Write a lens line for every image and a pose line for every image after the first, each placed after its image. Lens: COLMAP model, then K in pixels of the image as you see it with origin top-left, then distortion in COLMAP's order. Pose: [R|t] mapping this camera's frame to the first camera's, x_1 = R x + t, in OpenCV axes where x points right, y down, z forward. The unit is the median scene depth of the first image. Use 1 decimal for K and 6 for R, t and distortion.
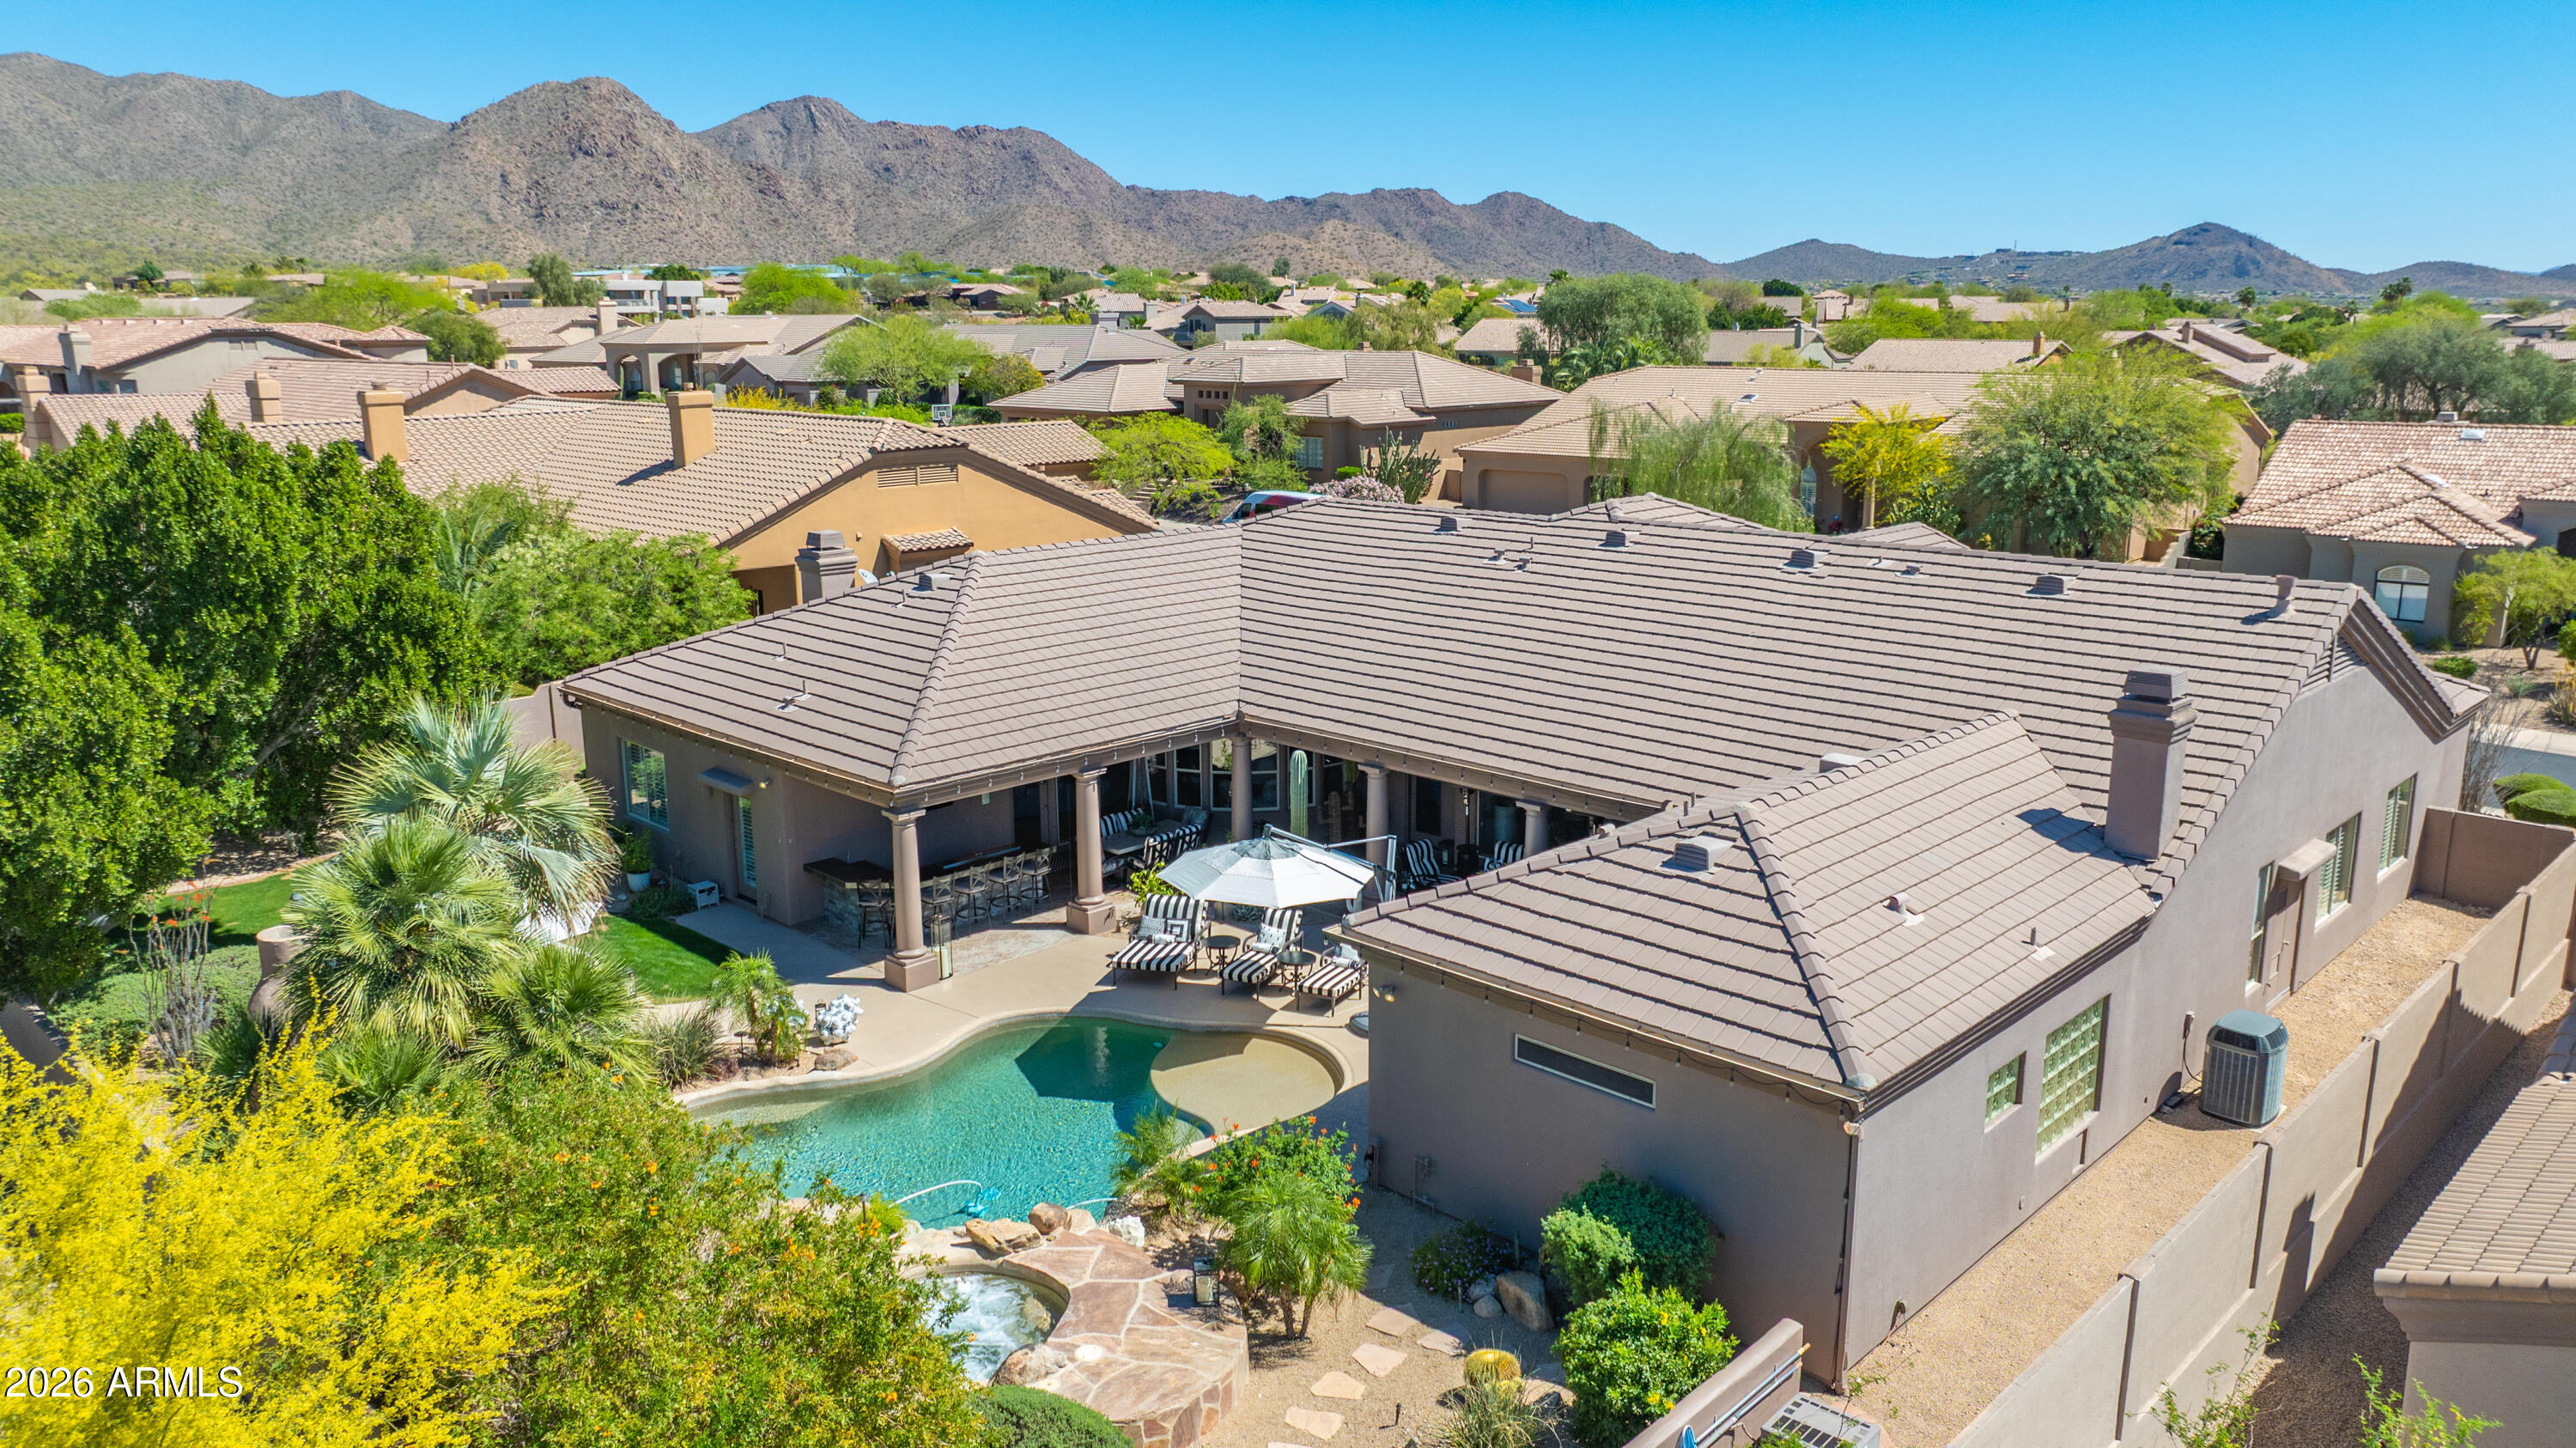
lens RADIAL K [[1809.0, 0, 1299.4], [0, 1809.0, 717.1], [0, 0, 1]] dist [-0.019771, 0.007731]
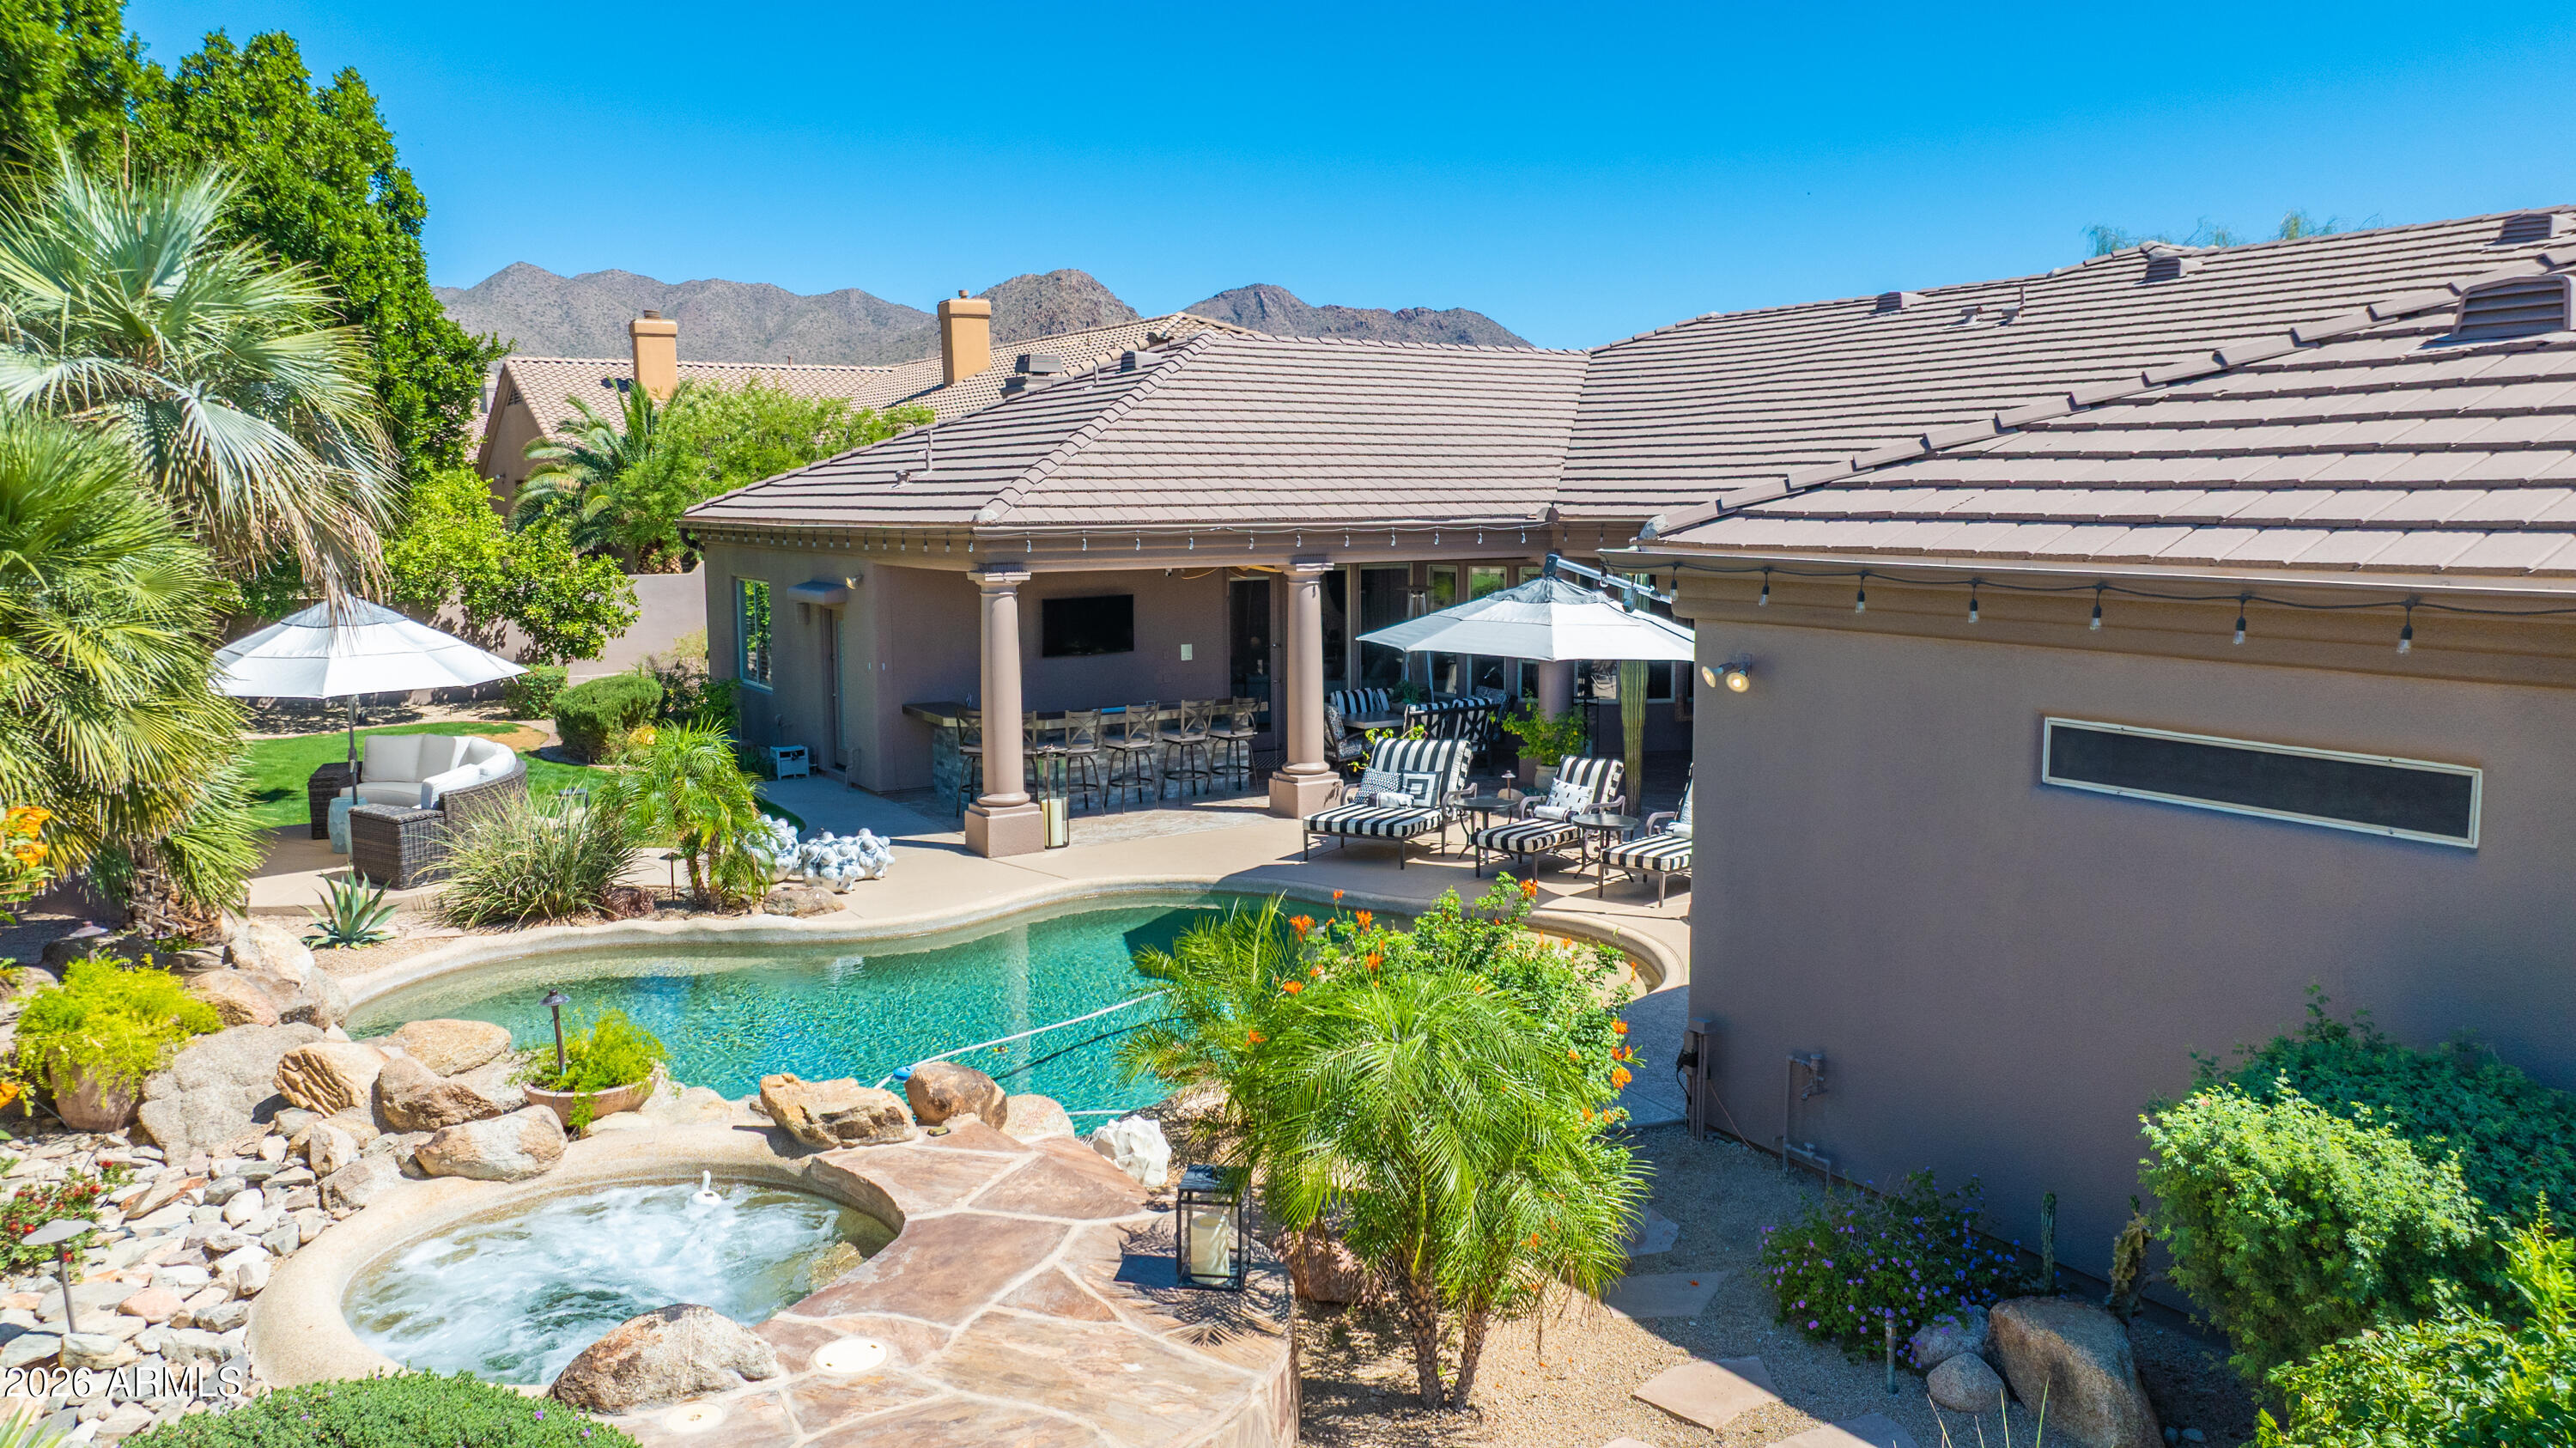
lens RADIAL K [[1809.0, 0, 1299.4], [0, 1809.0, 717.1], [0, 0, 1]] dist [-0.019771, 0.007731]
pose [[0.972887, 0.026406, -0.229769, 0.039081], [-0.048352, 0.994730, -0.090413, 0.172999], [0.226171, 0.099071, 0.969036, 0.446947]]
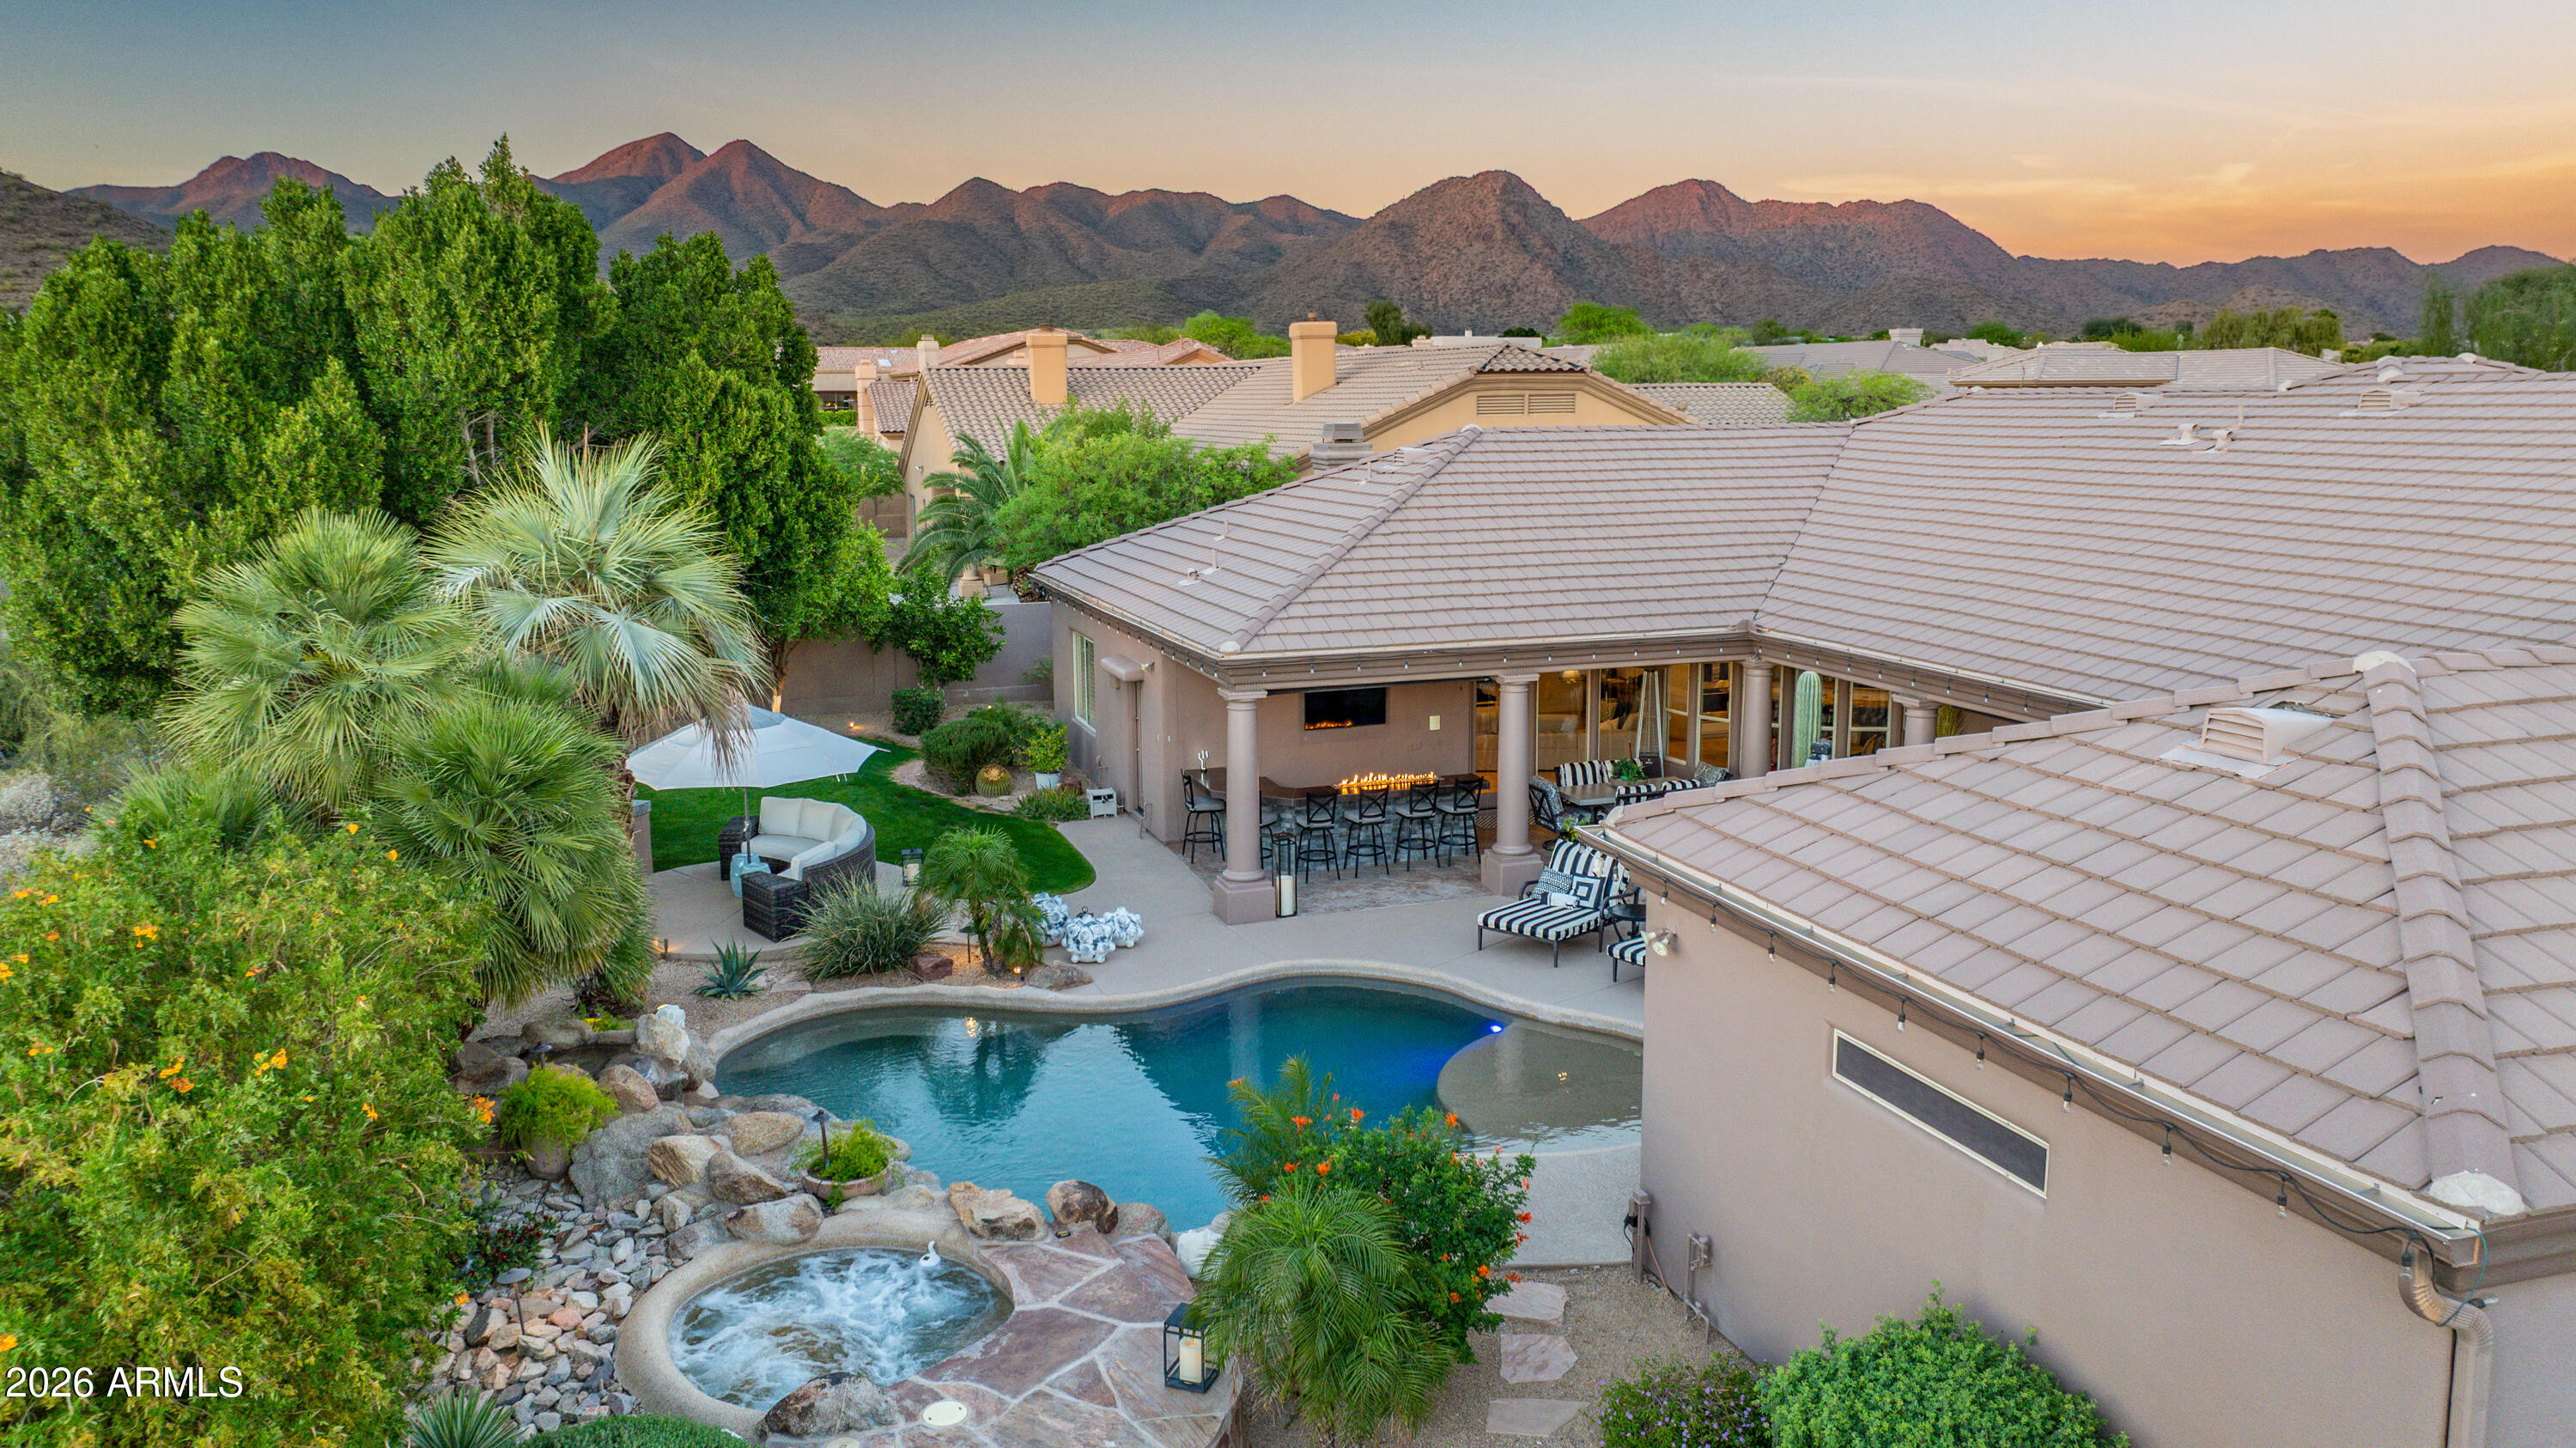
lens RADIAL K [[1809.0, 0, 1299.4], [0, 1809.0, 717.1], [0, 0, 1]] dist [-0.019771, 0.007731]
pose [[0.894203, 0.074974, -0.441338, 0.163013], [-0.093932, 0.995352, -0.021228, 0.085830], [0.437695, 0.060438, 0.897090, 0.346927]]
